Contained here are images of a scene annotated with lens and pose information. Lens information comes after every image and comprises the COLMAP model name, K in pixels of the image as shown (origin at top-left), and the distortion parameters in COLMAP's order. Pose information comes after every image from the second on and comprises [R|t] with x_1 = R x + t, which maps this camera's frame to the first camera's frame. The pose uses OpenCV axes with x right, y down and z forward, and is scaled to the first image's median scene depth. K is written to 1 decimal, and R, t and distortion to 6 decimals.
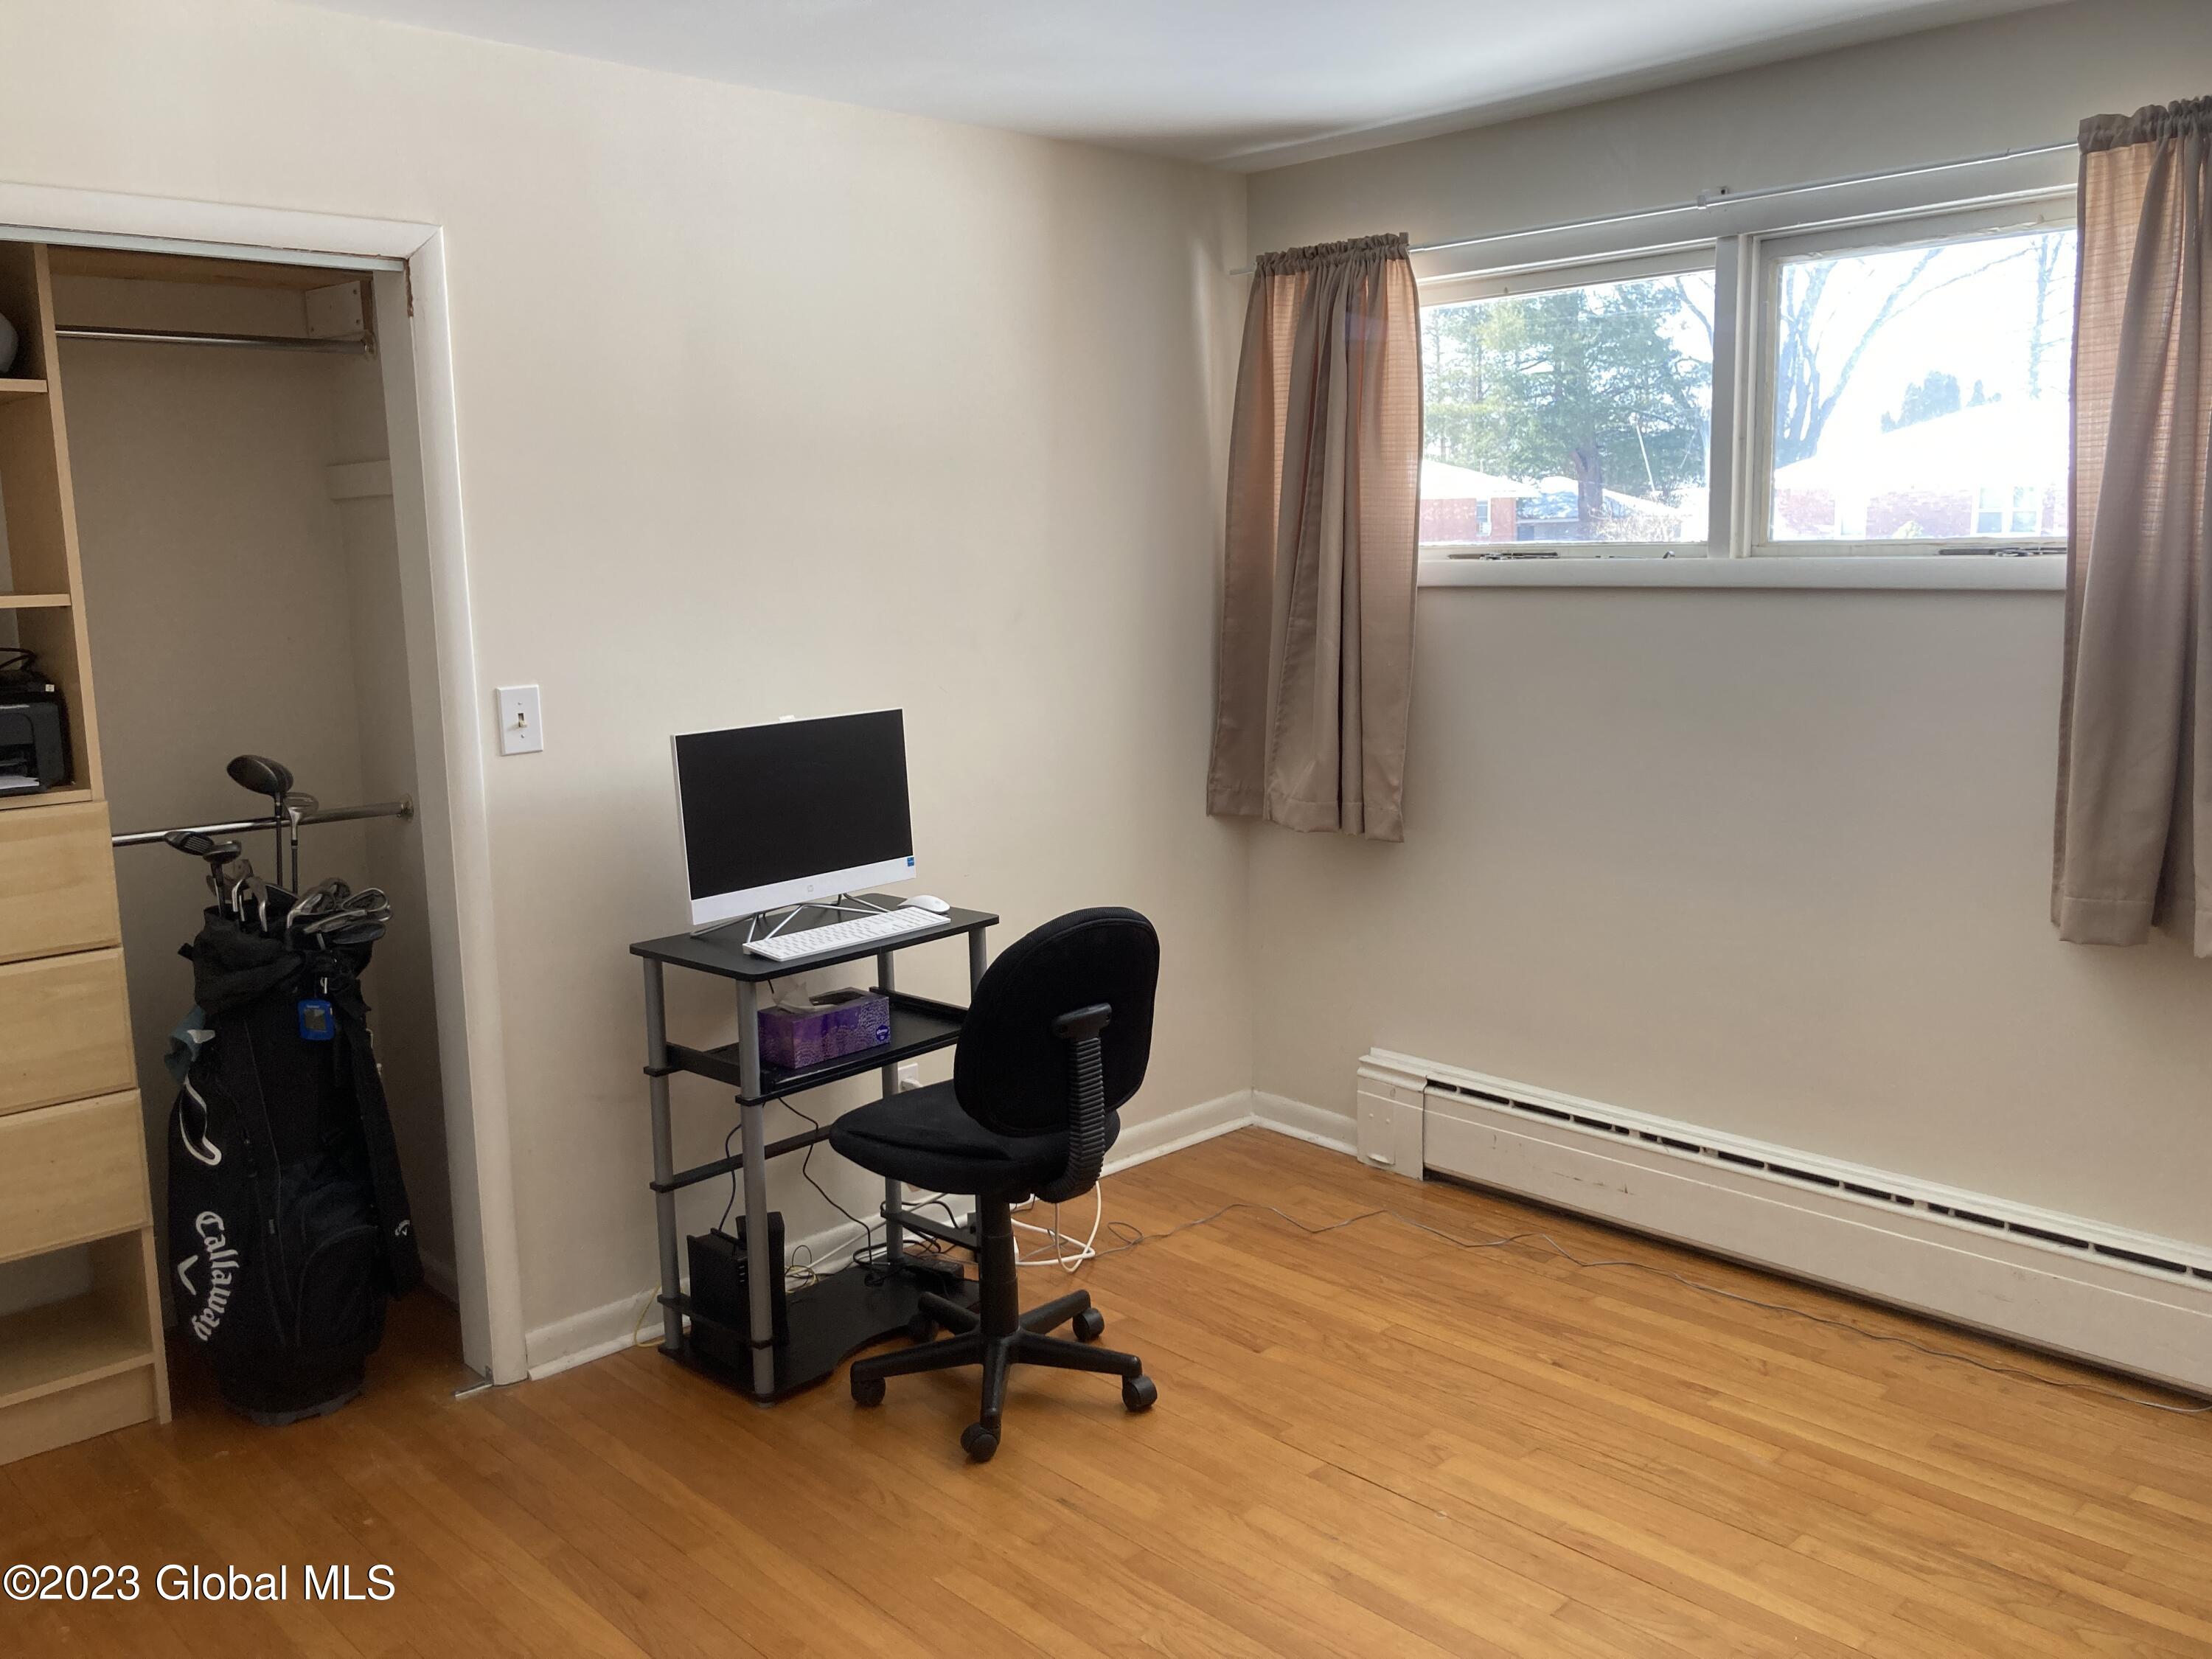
lens RADIAL K [[1813.2, 0, 1072.1], [0, 1813.2, 832.0], [0, 0, 1]] dist [0.025566, -0.007583]
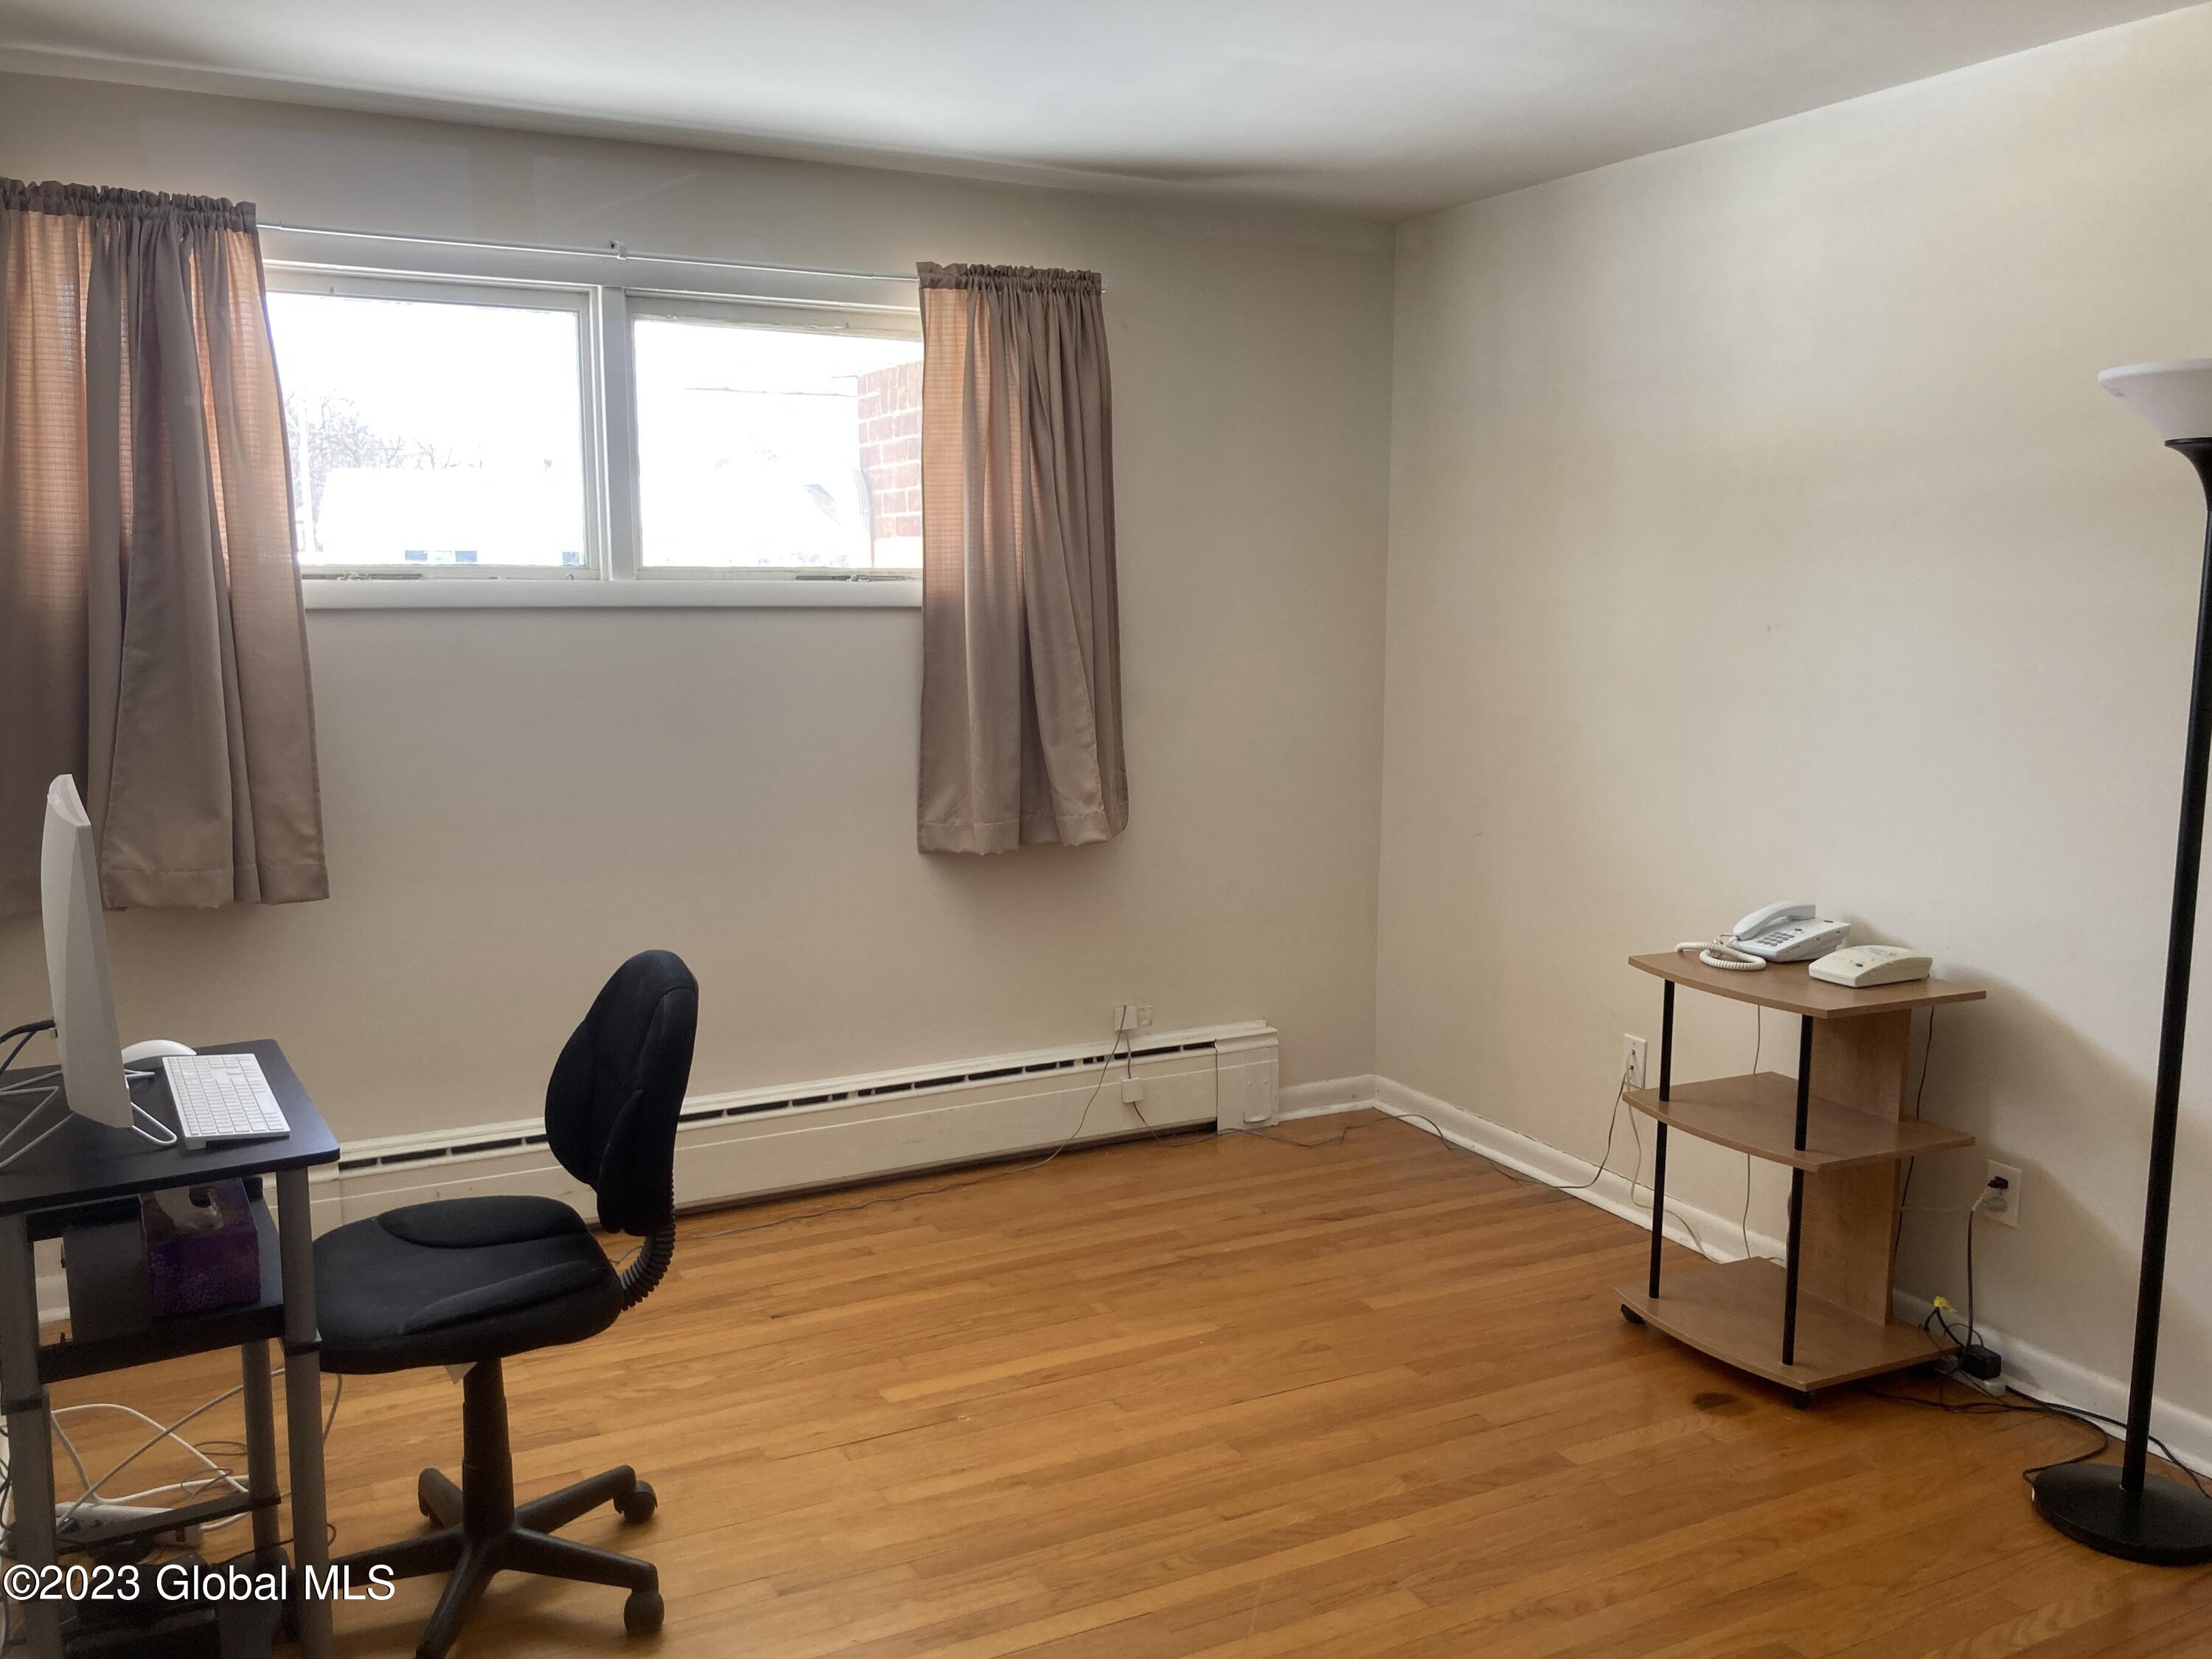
lens RADIAL K [[1813.2, 0, 1072.1], [0, 1813.2, 832.0], [0, 0, 1]] dist [0.025566, -0.007583]
pose [[0.281037, -0.115061, 0.952774, -0.650443], [0.149220, 0.985952, 0.075053, -0.044372], [-0.948025, 0.121080, 0.294259, 0.458300]]
